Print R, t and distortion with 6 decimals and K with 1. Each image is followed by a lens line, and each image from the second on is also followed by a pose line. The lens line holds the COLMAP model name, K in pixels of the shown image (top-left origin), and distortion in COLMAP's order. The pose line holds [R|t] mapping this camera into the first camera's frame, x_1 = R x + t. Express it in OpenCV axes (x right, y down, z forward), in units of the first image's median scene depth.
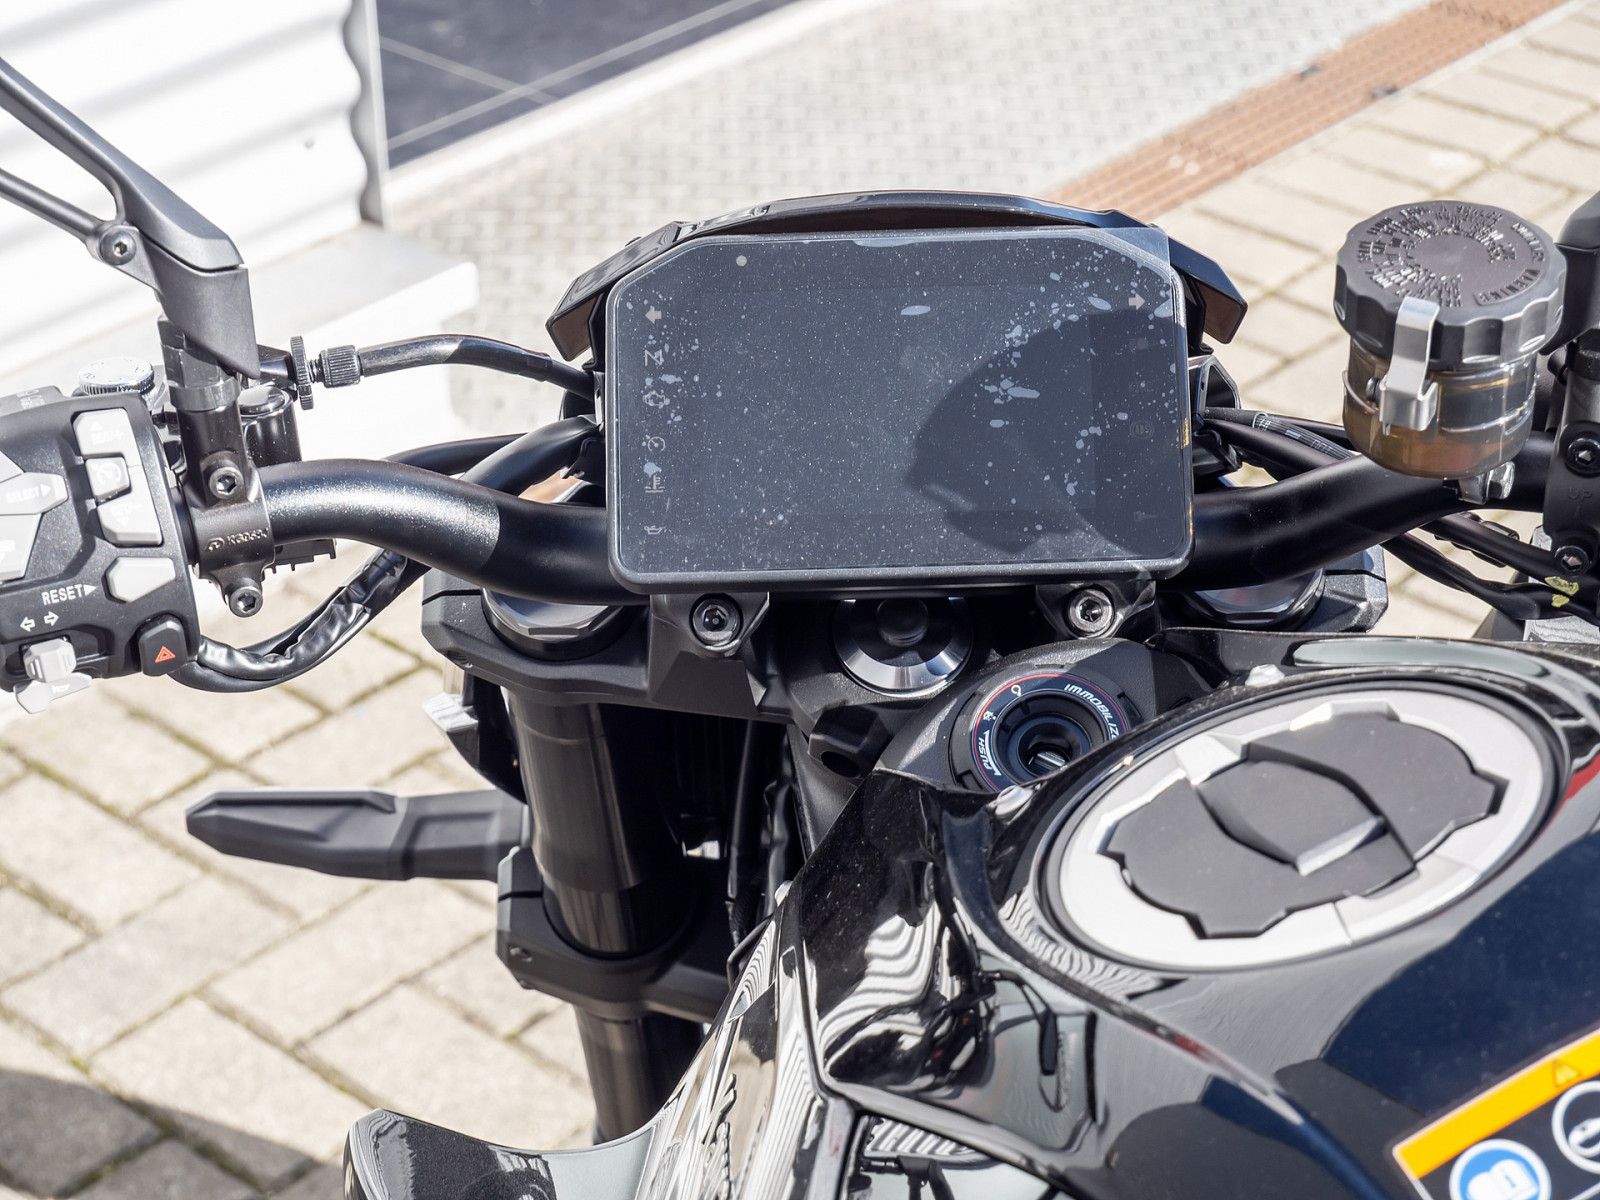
lens RADIAL K [[3466.7, 0, 799.0], [0, 3466.7, 599.2], [0, 0, 1]] dist [0.007636, 0.000000]
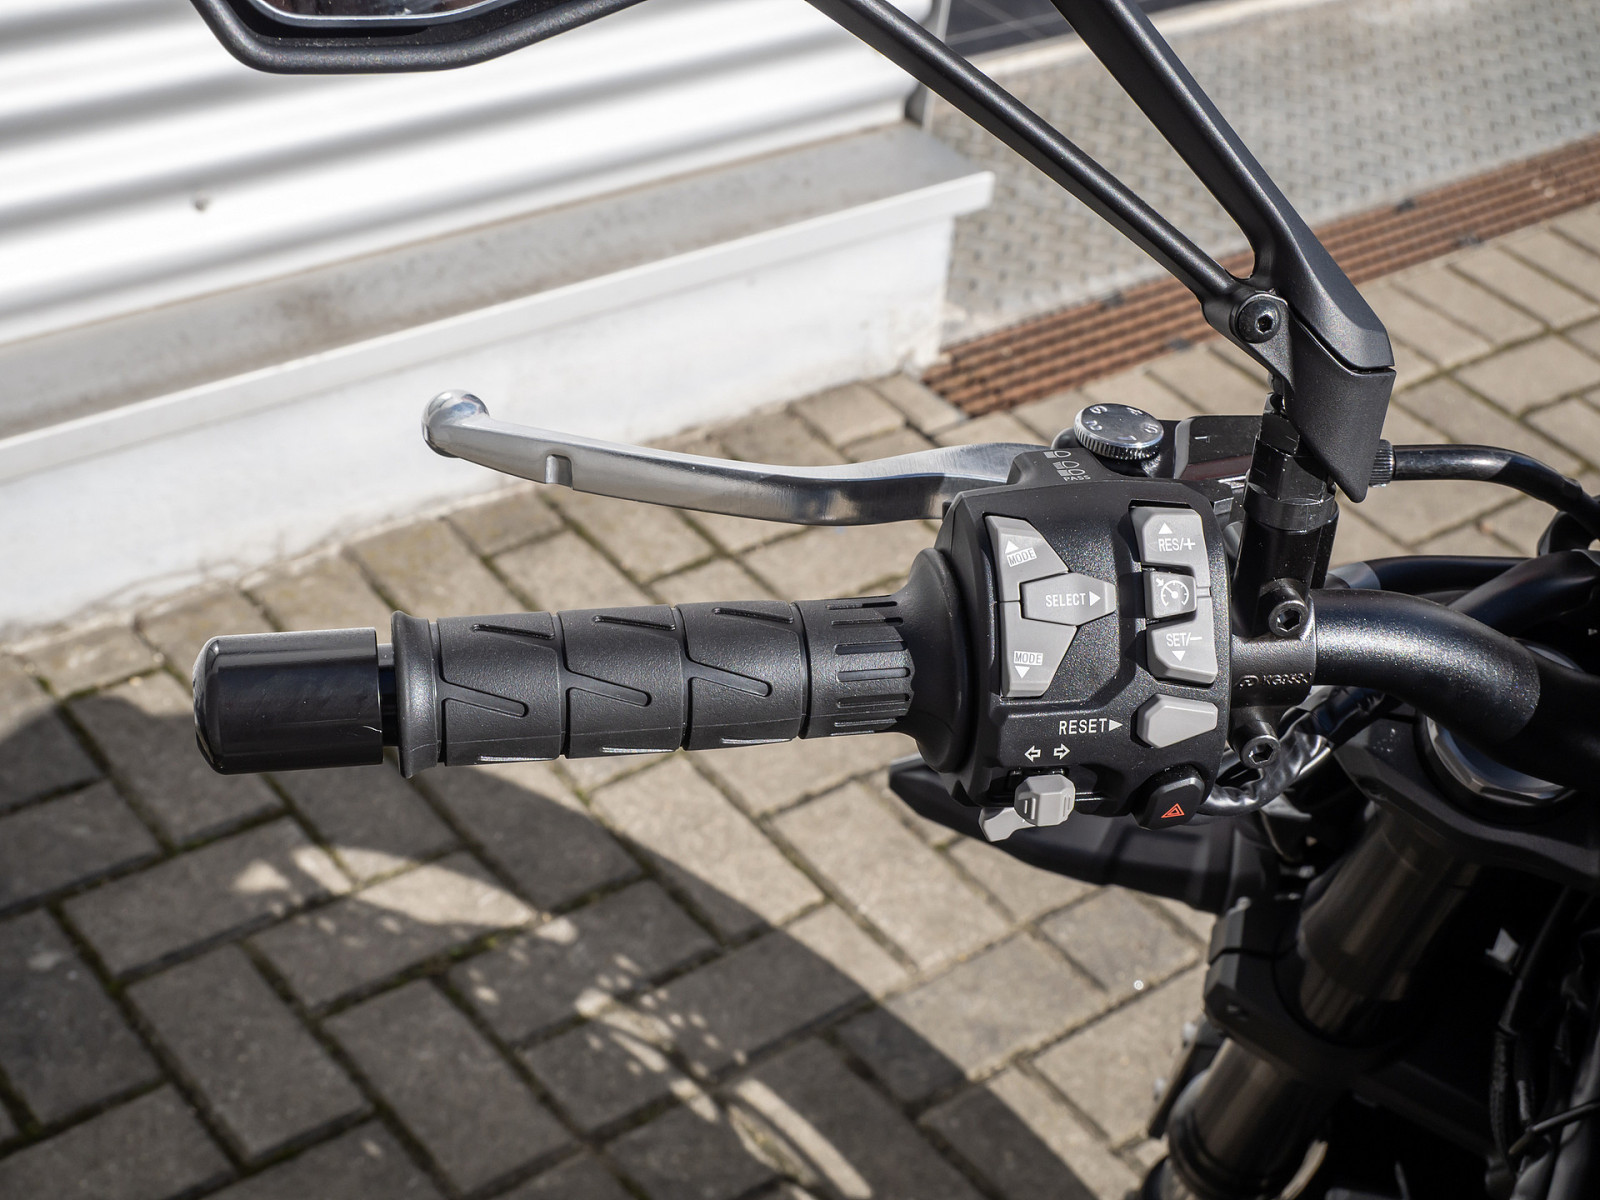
lens RADIAL K [[2492.8, 0, 801.8], [0, 2492.8, 601.1], [0, 0, 1]] dist [0.010070, 0.000000]
pose [[0.977473, 0.201834, -0.061729, -0.092533], [-0.195478, 0.976012, 0.095859, -0.027214], [0.079596, -0.081633, 0.993479, 0.158684]]
